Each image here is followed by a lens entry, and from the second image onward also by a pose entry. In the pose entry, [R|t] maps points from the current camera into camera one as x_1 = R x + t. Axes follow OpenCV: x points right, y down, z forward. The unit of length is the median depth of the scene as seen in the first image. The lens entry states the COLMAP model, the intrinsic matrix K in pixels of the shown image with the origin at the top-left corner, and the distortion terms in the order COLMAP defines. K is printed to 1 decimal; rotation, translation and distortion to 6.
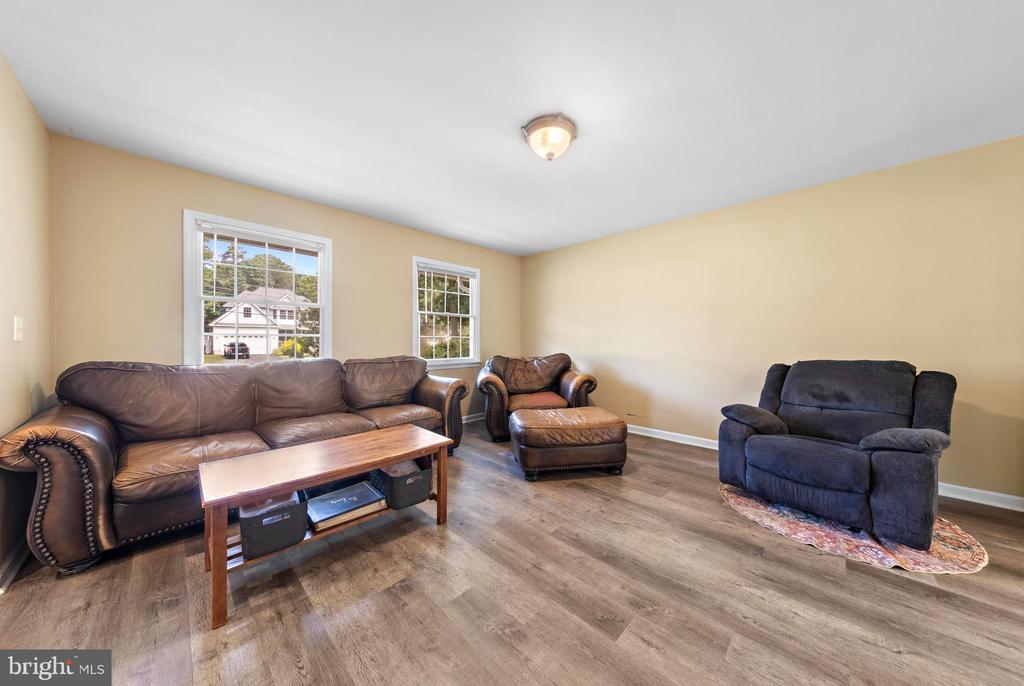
lens RADIAL K [[329.0, 0, 512.0], [0, 329.0, 343.0], [0, 0, 1]] dist [0.001063, 0.000009]
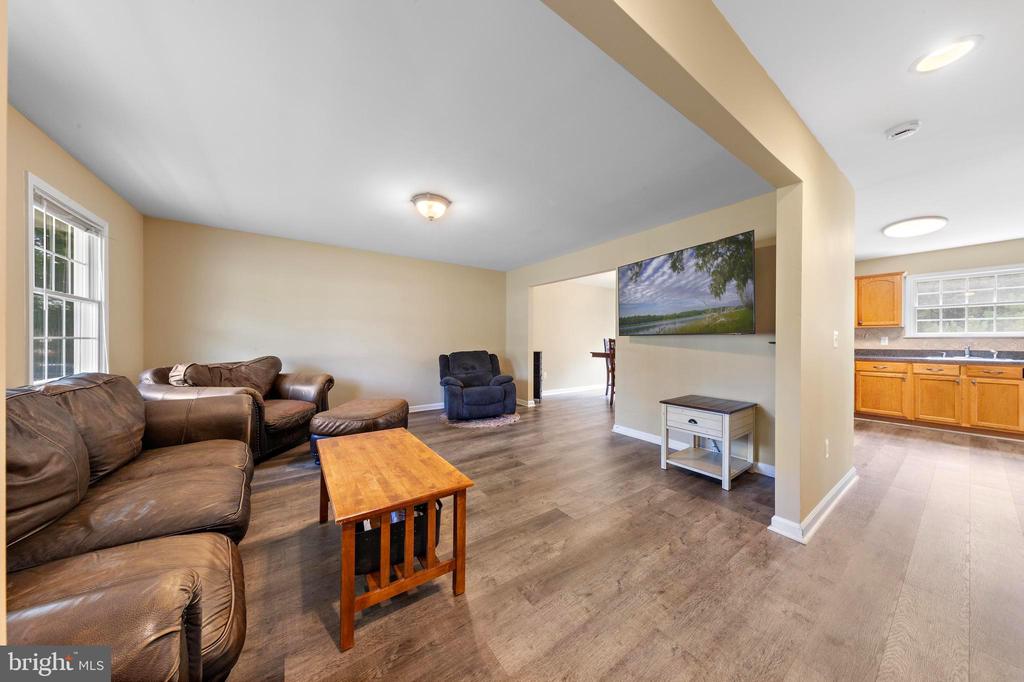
lens RADIAL K [[324.3, 0, 512.0], [0, 324.3, 341.0], [0, 0, 1]] dist [0.006924, -0.000026]
pose [[0.177139, -0.002017, 0.984184, -1.496269], [0.001953, 0.999997, 0.001698, -0.026393], [-0.984184, 0.001621, 0.177142, 0.466893]]
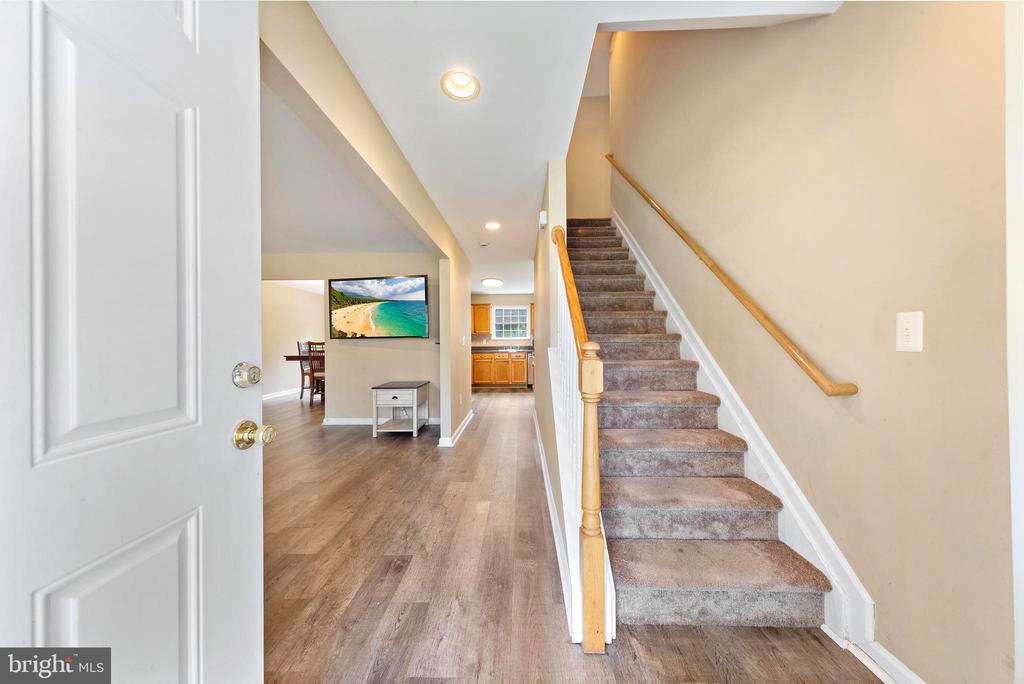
lens RADIAL K [[324.3, 0, 512.0], [0, 324.3, 342.0], [0, 0, 1]] dist [0.006924, -0.000026]
pose [[-0.676958, 0.004139, 0.736010, -2.058584], [0.011123, 0.999928, 0.004607, -0.030922], [-0.735937, 0.011305, -0.676955, 0.831607]]
